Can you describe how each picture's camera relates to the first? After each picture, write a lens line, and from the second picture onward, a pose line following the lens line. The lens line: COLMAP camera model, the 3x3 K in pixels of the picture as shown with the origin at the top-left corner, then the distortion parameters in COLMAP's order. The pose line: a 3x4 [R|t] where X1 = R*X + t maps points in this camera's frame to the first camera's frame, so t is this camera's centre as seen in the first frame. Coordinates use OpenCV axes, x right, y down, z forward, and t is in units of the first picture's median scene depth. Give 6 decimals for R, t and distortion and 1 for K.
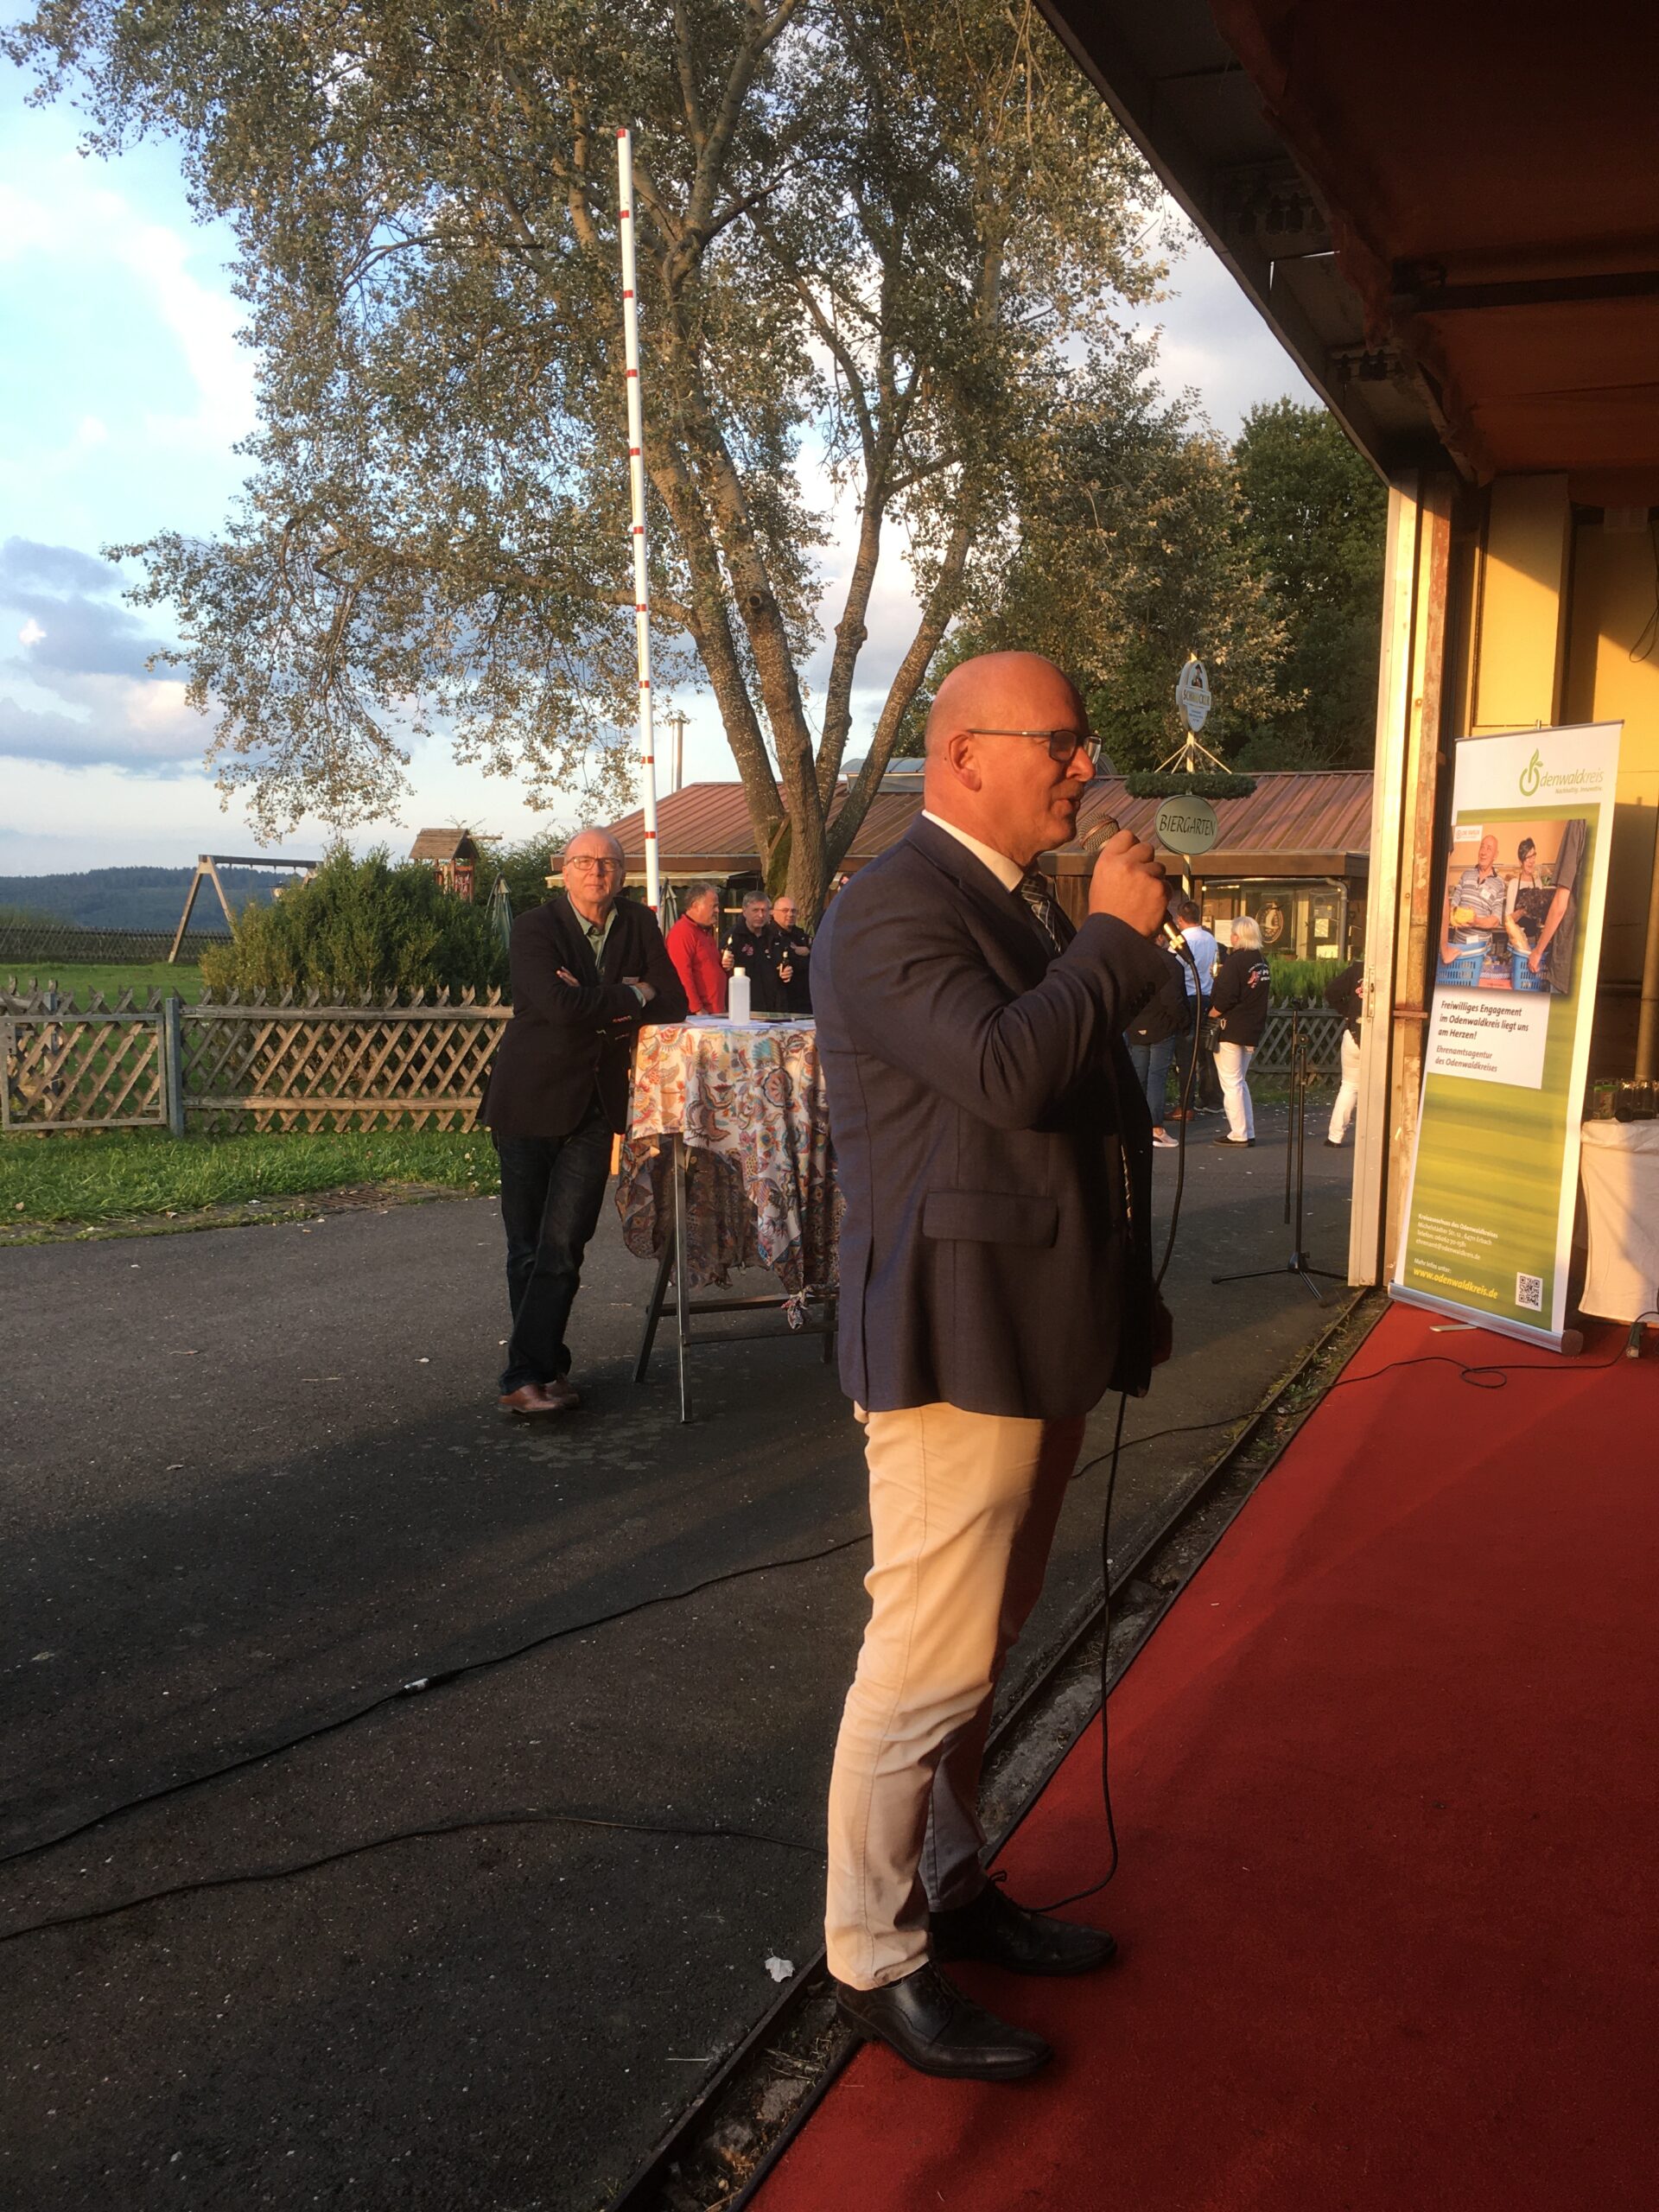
lens RADIAL K [[1881.3, 0, 829.5], [0, 1881.3, 1106.0], [0, 0, 1]] dist [0.035732, -0.004717]
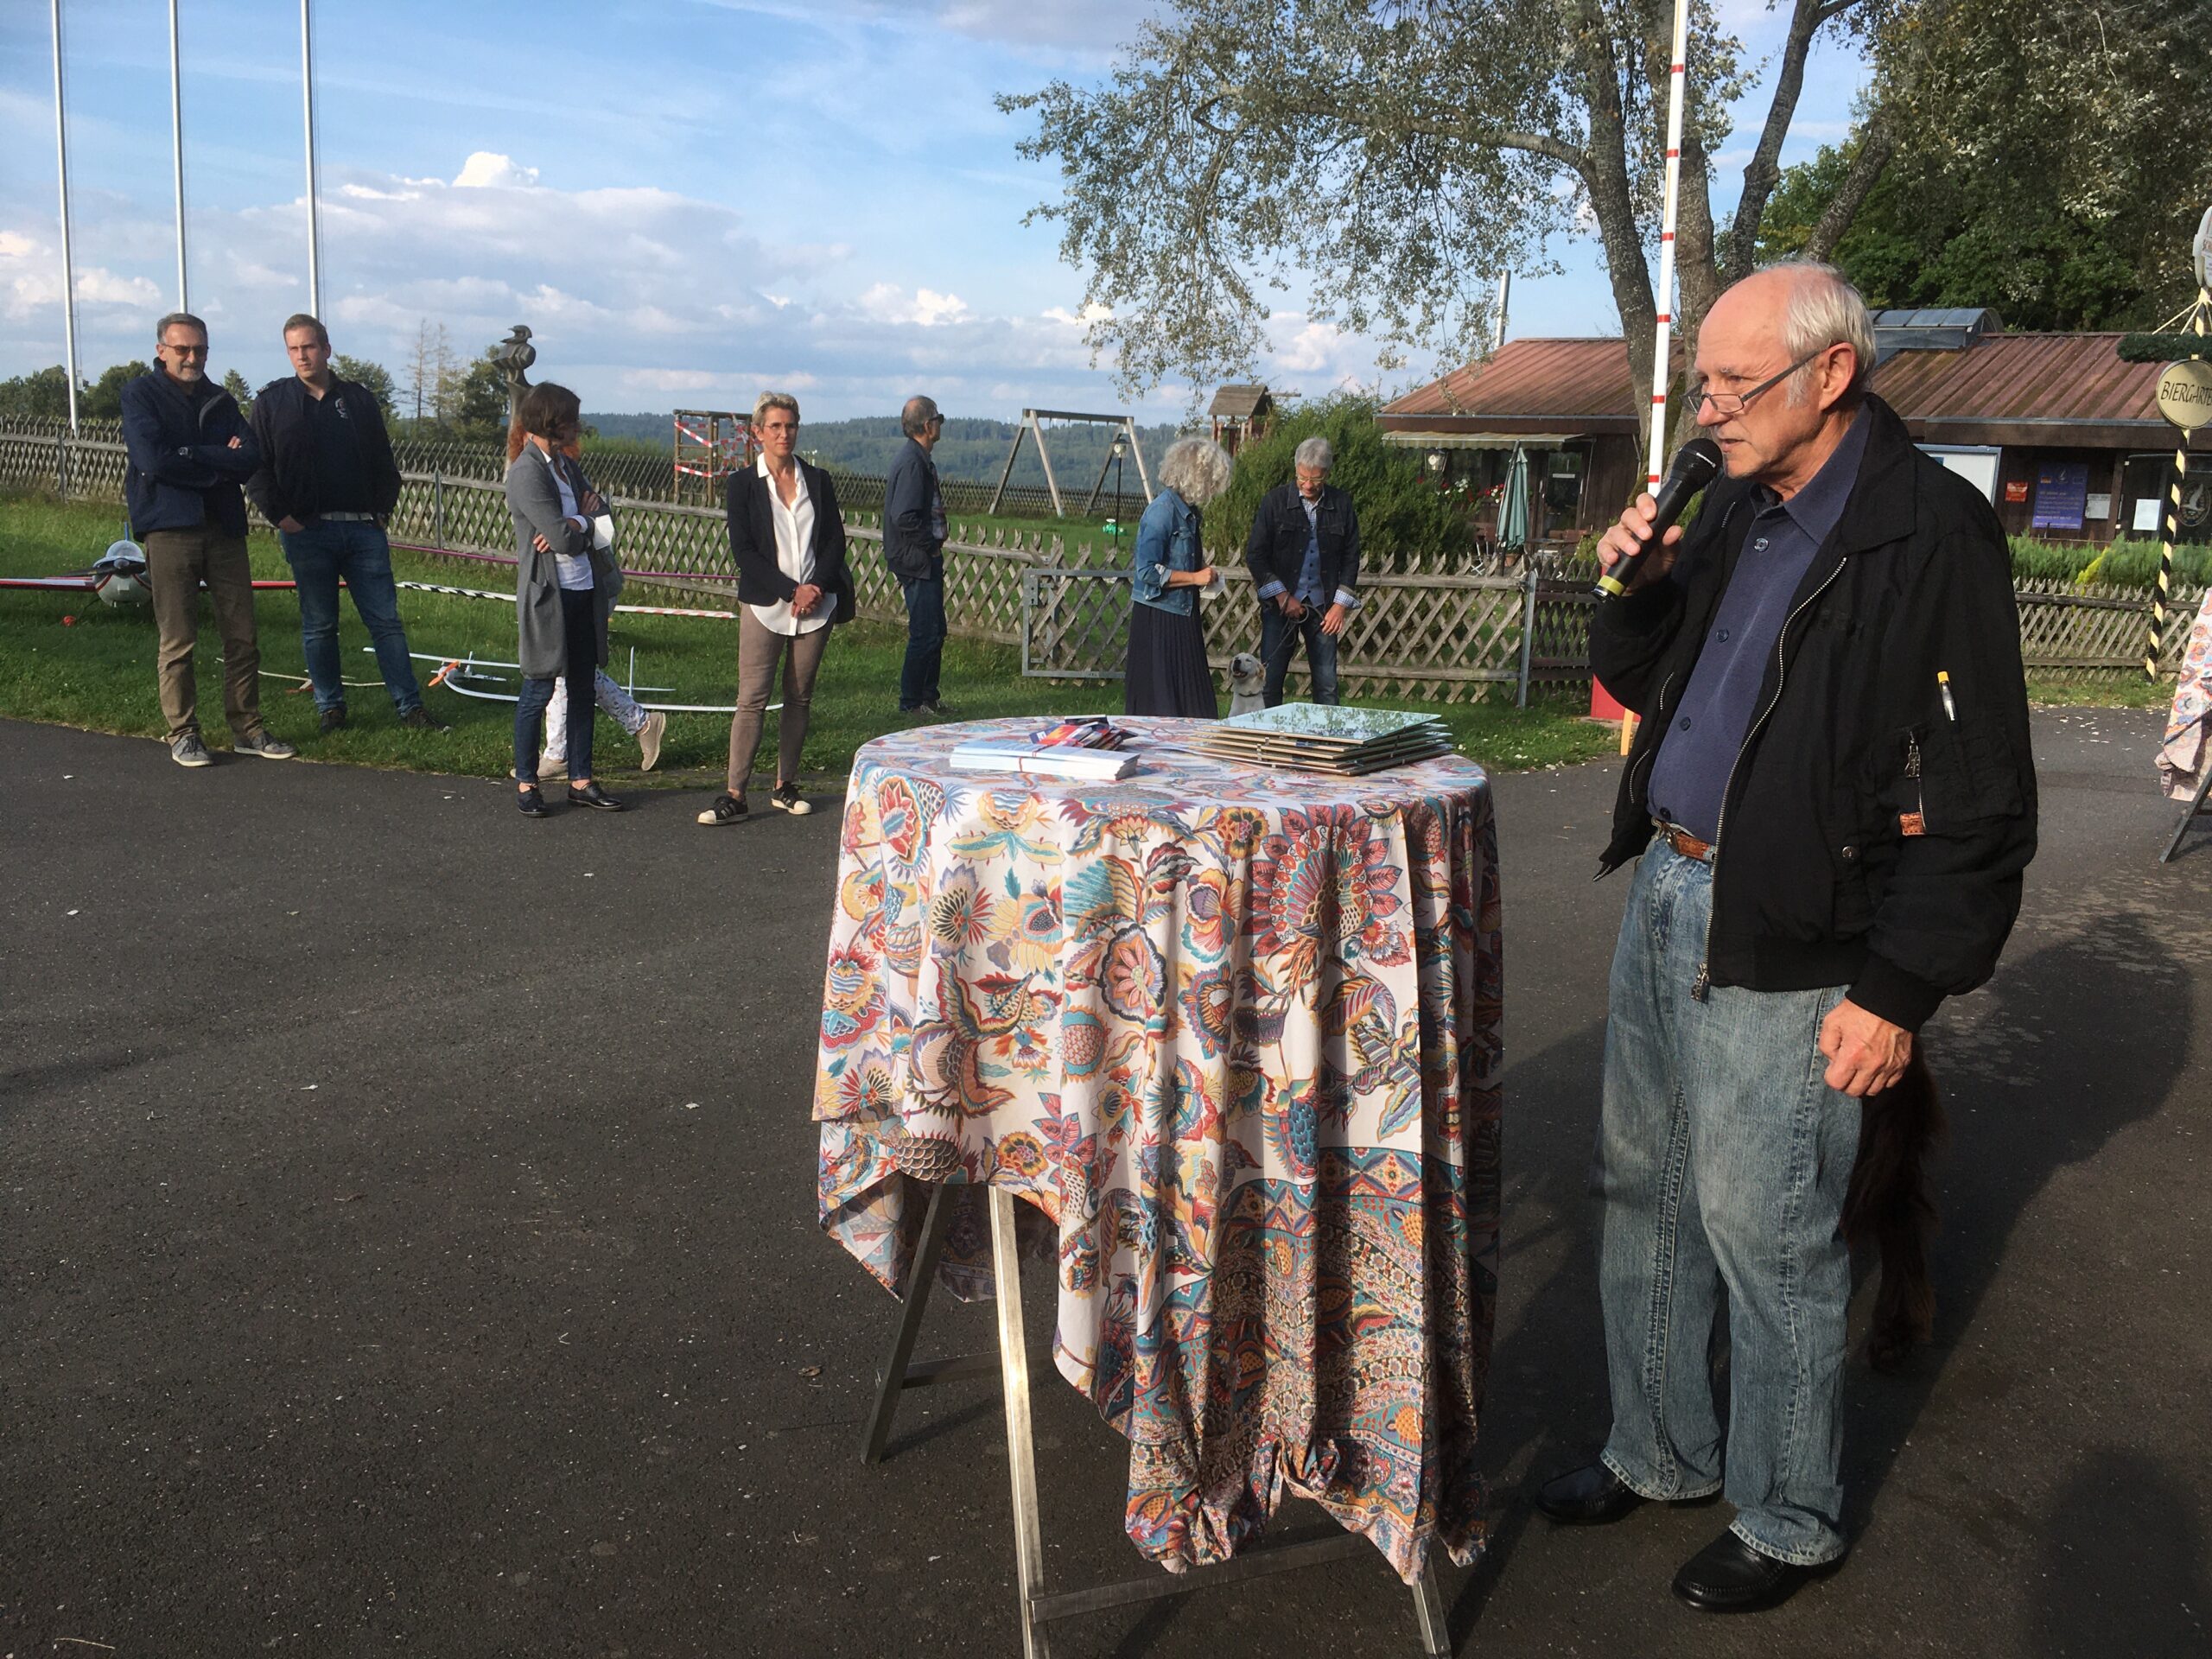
lens RADIAL K [[1895.2, 0, 1106.0], [0, 1895.2, 829.5], [0, 0, 1]] dist [0.090445, -0.107324]
pose [[0.969832, 0.071348, -0.233098, -0.058212], [-0.051843, 0.994702, 0.088766, 0.000314], [0.238196, -0.074003, 0.968394, -0.010148]]
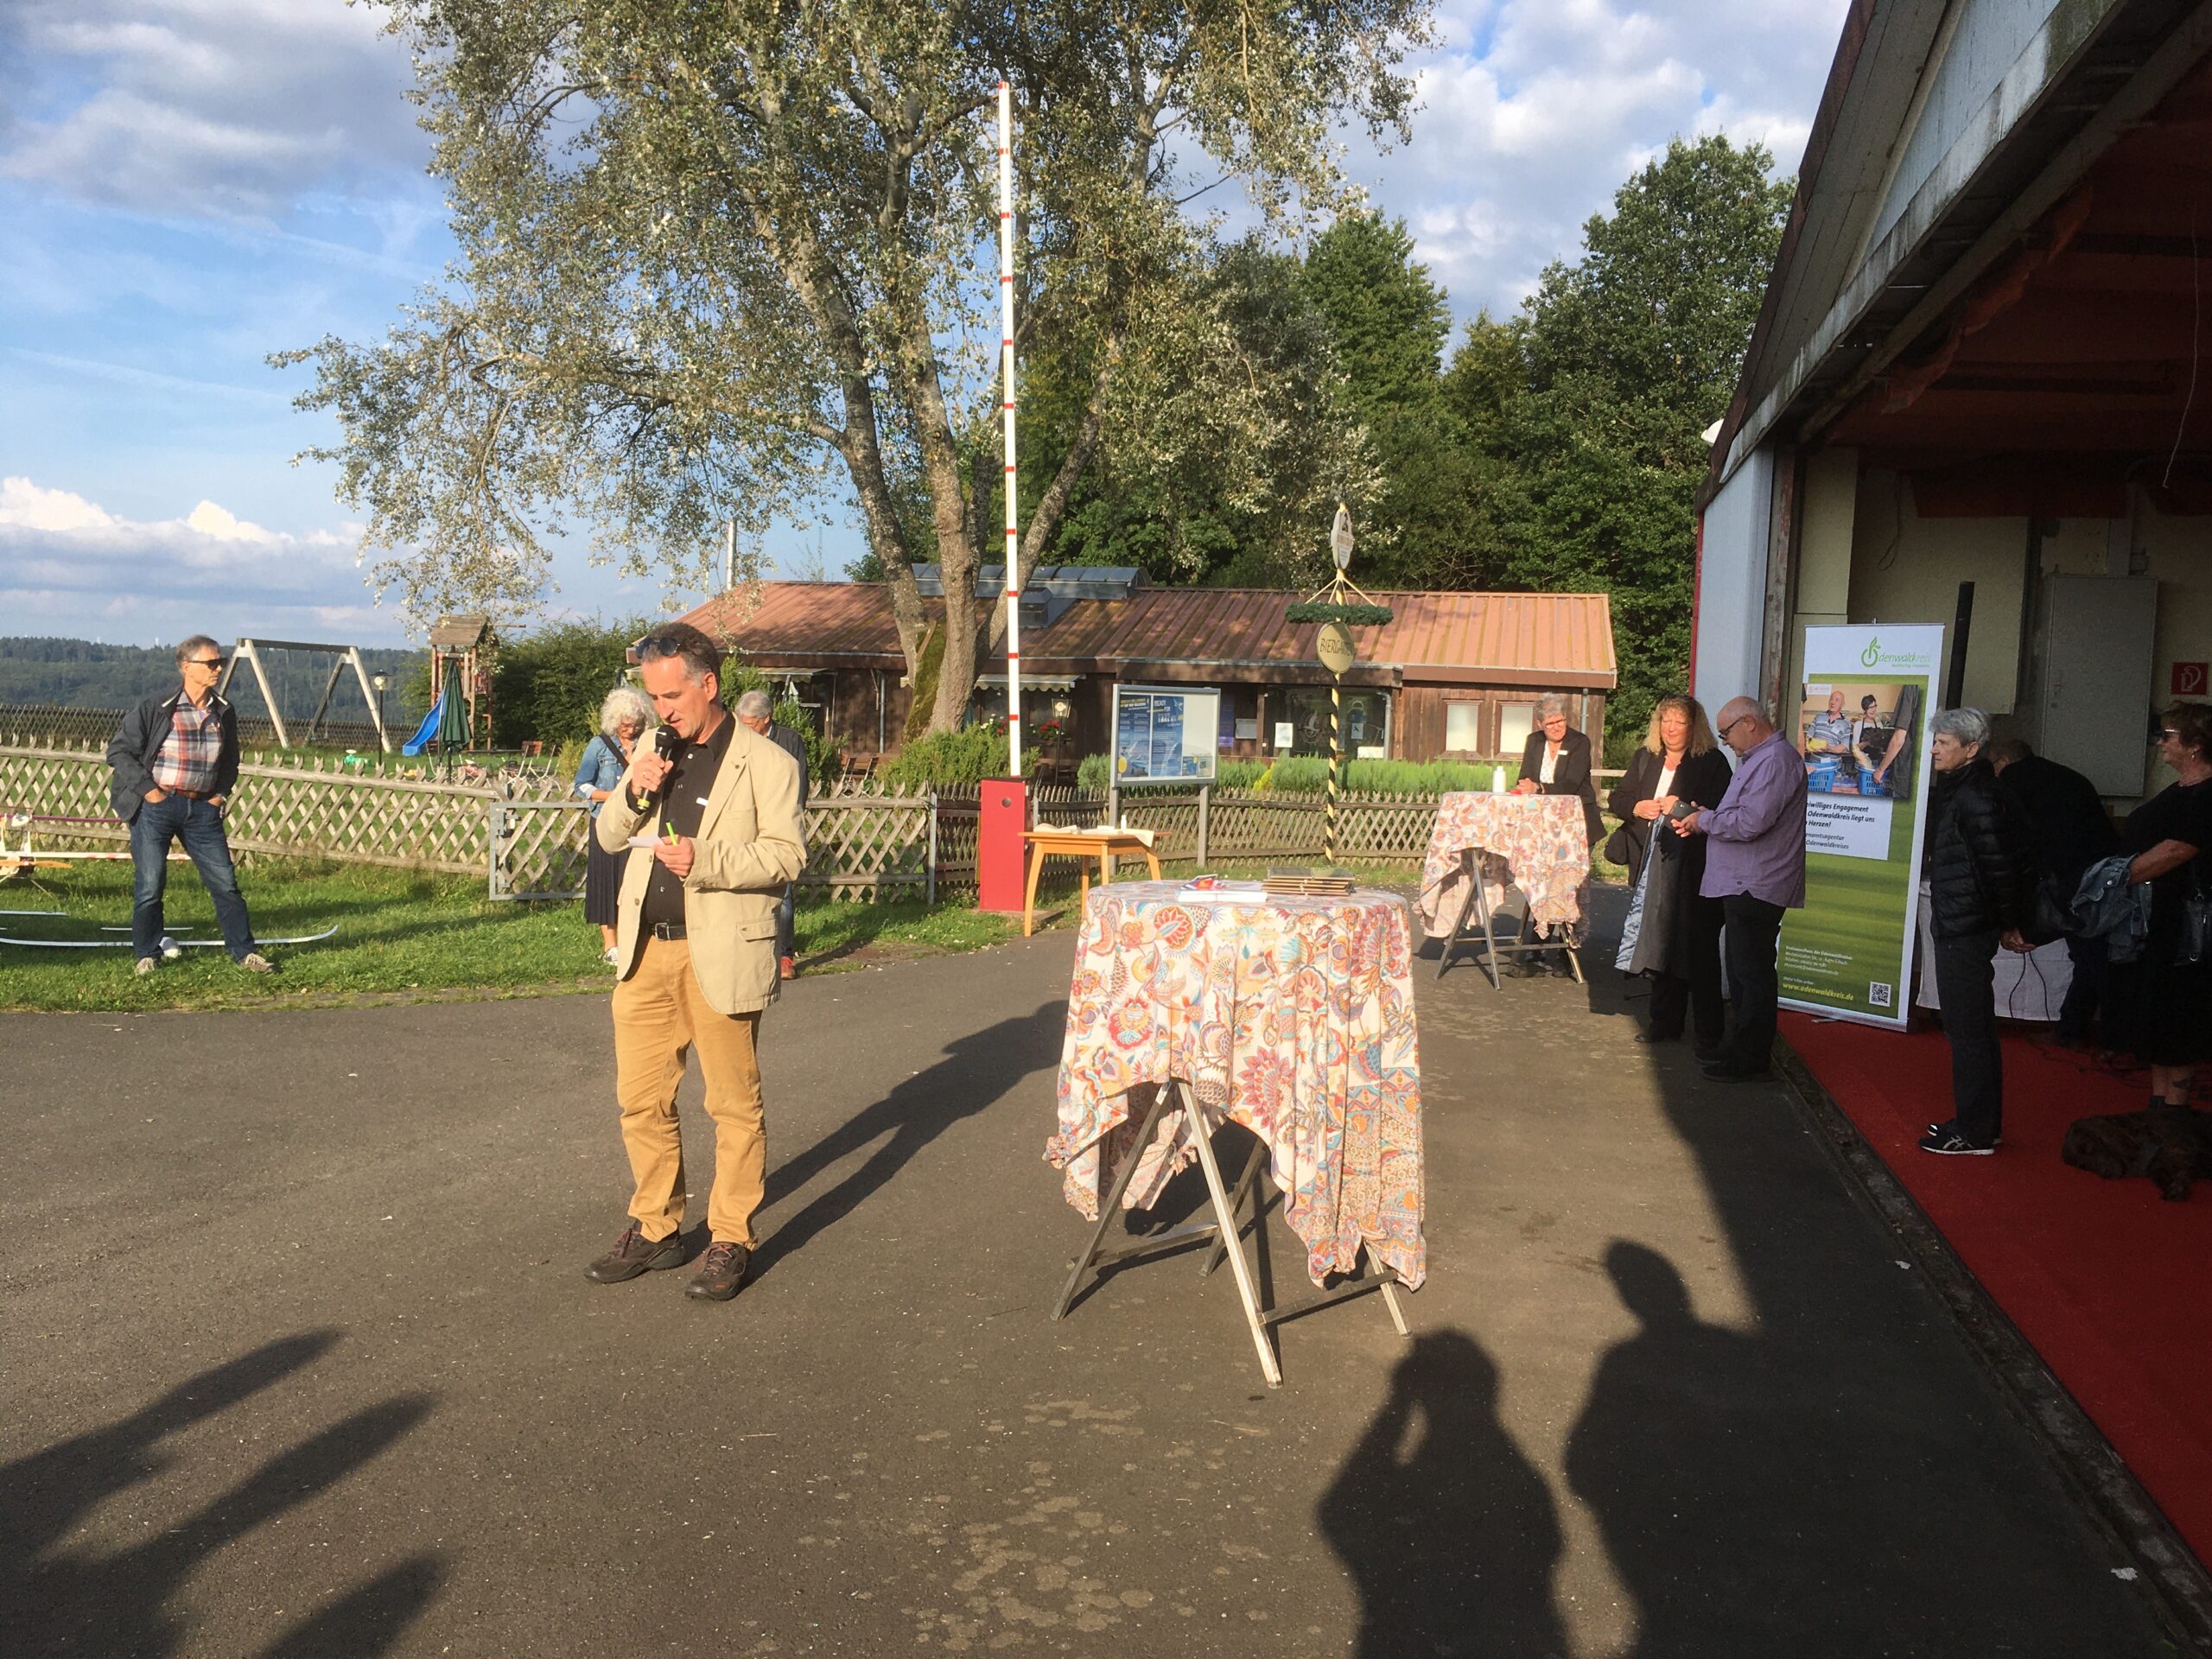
lens RADIAL K [[1881.3, 0, 1109.7], [0, 1881.3, 842.2], [0, 0, 1]] dist [0.035732, -0.004717]
pose [[0.983664, 0.003964, 0.179972, -0.116413], [0.001345, 0.999568, -0.029363, 0.004656], [-0.180011, 0.029125, 0.983233, -0.087451]]
